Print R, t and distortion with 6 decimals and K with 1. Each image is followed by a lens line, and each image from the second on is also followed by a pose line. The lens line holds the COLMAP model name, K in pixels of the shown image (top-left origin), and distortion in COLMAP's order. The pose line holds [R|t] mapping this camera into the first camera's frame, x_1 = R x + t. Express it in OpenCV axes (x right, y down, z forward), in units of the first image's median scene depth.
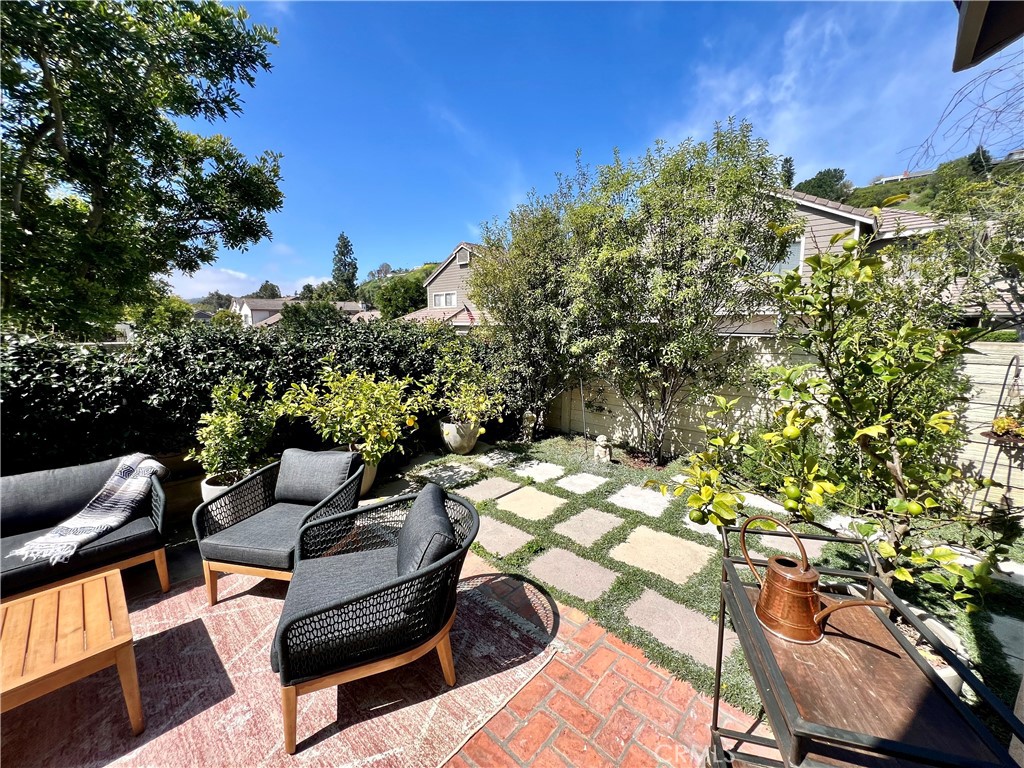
lens RADIAL K [[409.6, 0, 511.2], [0, 409.6, 380.5], [0, 0, 1]] dist [-0.002825, 0.000773]
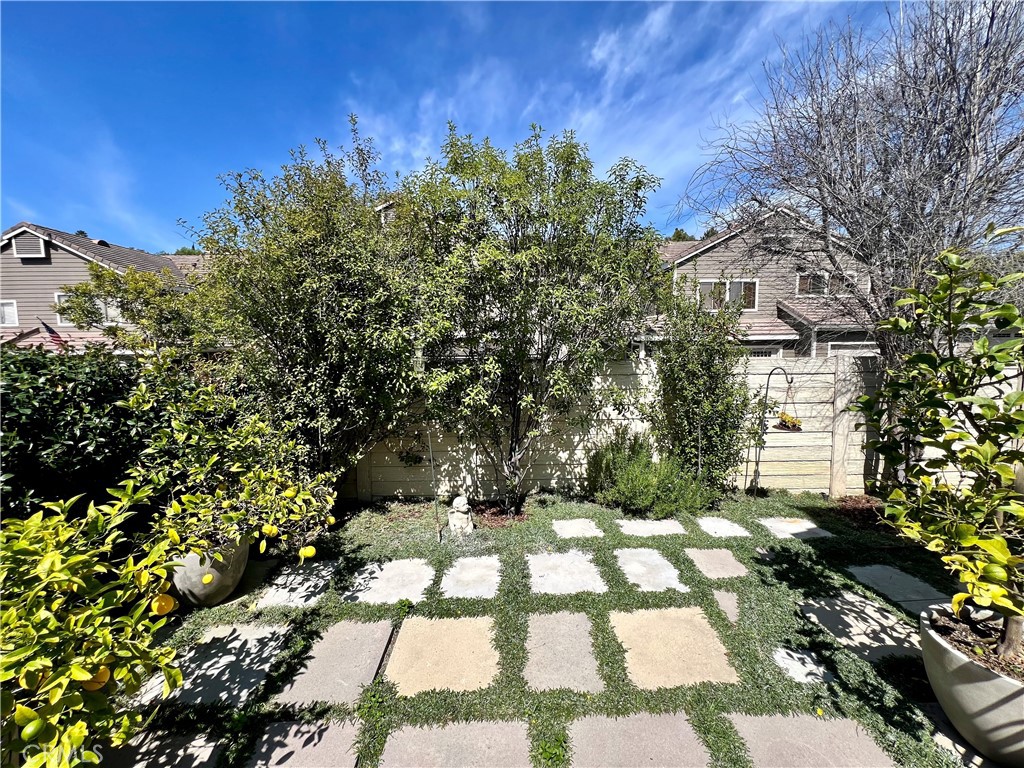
lens RADIAL K [[409.6, 0, 512.0], [0, 409.6, 390.2], [0, 0, 1]] dist [-0.002825, 0.000773]
pose [[0.717753, -0.084558, 0.691145, -0.206035], [0.110580, 0.993844, 0.006754, -0.054178], [-0.687462, 0.071579, 0.722685, 0.380145]]
